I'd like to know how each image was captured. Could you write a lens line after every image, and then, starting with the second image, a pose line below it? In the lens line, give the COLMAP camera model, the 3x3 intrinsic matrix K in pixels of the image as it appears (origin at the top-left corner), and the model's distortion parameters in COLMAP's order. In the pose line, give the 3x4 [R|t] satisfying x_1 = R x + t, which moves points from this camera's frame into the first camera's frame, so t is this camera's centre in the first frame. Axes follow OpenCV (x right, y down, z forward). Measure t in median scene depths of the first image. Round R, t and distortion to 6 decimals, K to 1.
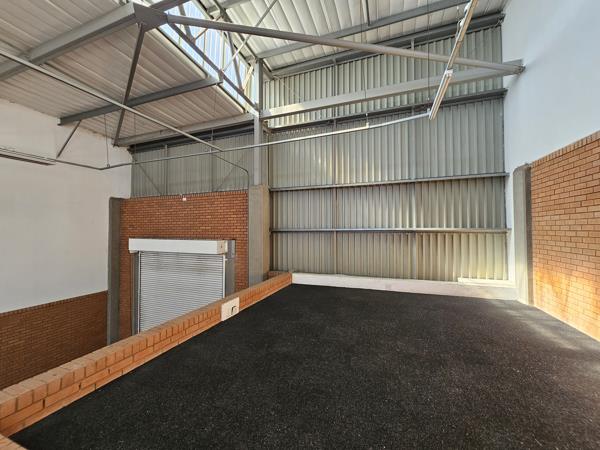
lens RADIAL K [[245.4, 0, 299.2], [0, 245.4, 224.7], [0, 0, 1]] dist [0.000902, 0.000600]
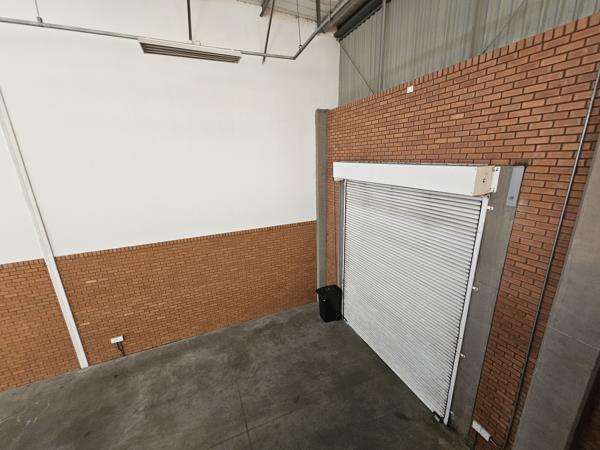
lens RADIAL K [[245.4, 0, 300.2], [0, 245.4, 223.8], [0, 0, 1]] dist [0.000902, 0.000600]
pose [[0.696065, 0.174631, -0.696418, -0.219541], [0.040346, 0.958923, 0.280782, 0.024391], [0.716845, -0.223541, 0.660427, 0.421890]]
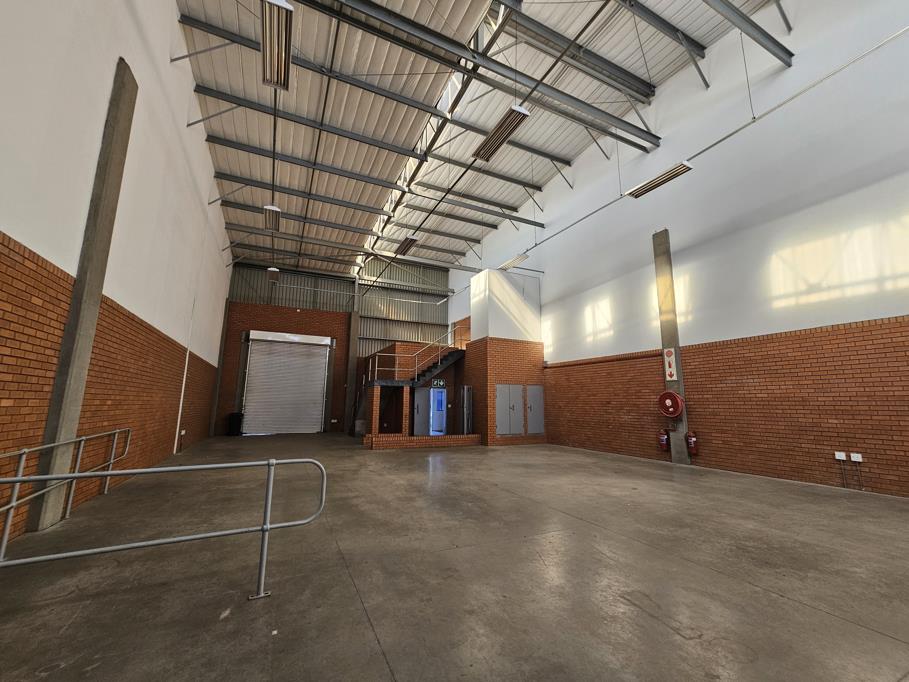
lens RADIAL K [[371.8, 0, 456.6], [0, 371.8, 338.1], [0, 0, 1]] dist [0.000902, 0.000600]
pose [[0.687972, 0.135747, 0.712929, -1.593518], [-0.024524, 0.986138, -0.164102, 0.482179], [-0.725323, 0.095414, 0.681764, -1.484554]]
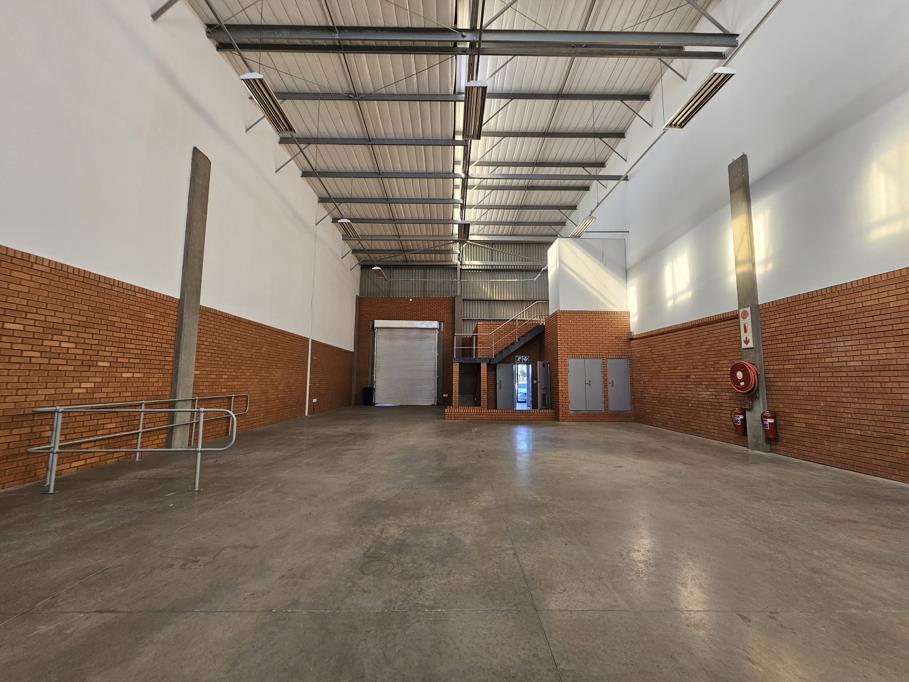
lens RADIAL K [[371.8, 0, 455.8], [0, 371.8, 341.1], [0, 0, 1]] dist [0.000902, 0.000600]
pose [[0.930857, 0.049727, 0.361984, -1.251833], [-0.017984, 0.995730, -0.090542, 0.486343], [-0.364941, 0.077771, 0.927777, -1.812453]]
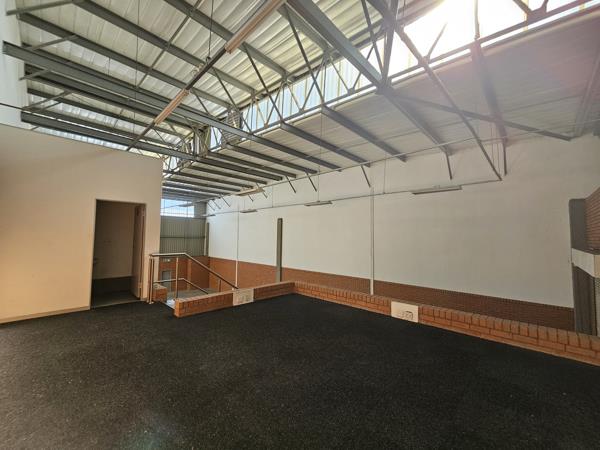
lens RADIAL K [[245.4, 0, 302.0], [0, 245.4, 222.3], [0, 0, 1]] dist [0.000902, 0.000600]
pose [[-0.393038, -0.055862, -0.917824, 0.468007], [0.006311, 0.997966, -0.063443, 0.020656], [0.919500, -0.030727, -0.391886, 0.570170]]
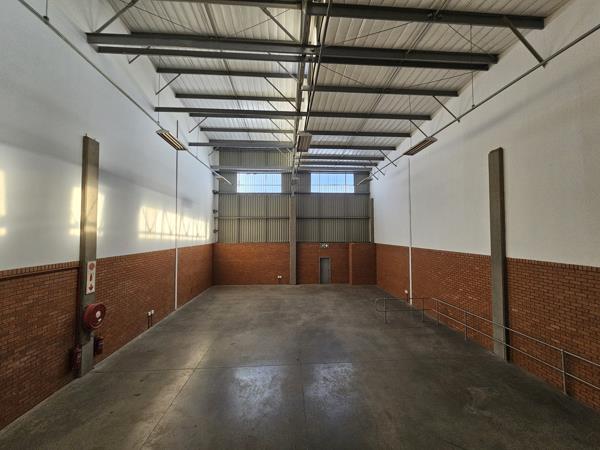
lens RADIAL K [[245.4, 0, 301.3], [0, 245.4, 225.6], [0, 0, 1]] dist [0.000902, 0.000600]
pose [[-0.910663, -0.007336, -0.413085, -0.400805], [0.013770, 0.998748, -0.048094, 0.196043], [0.412921, -0.049486, -0.909422, 0.060426]]
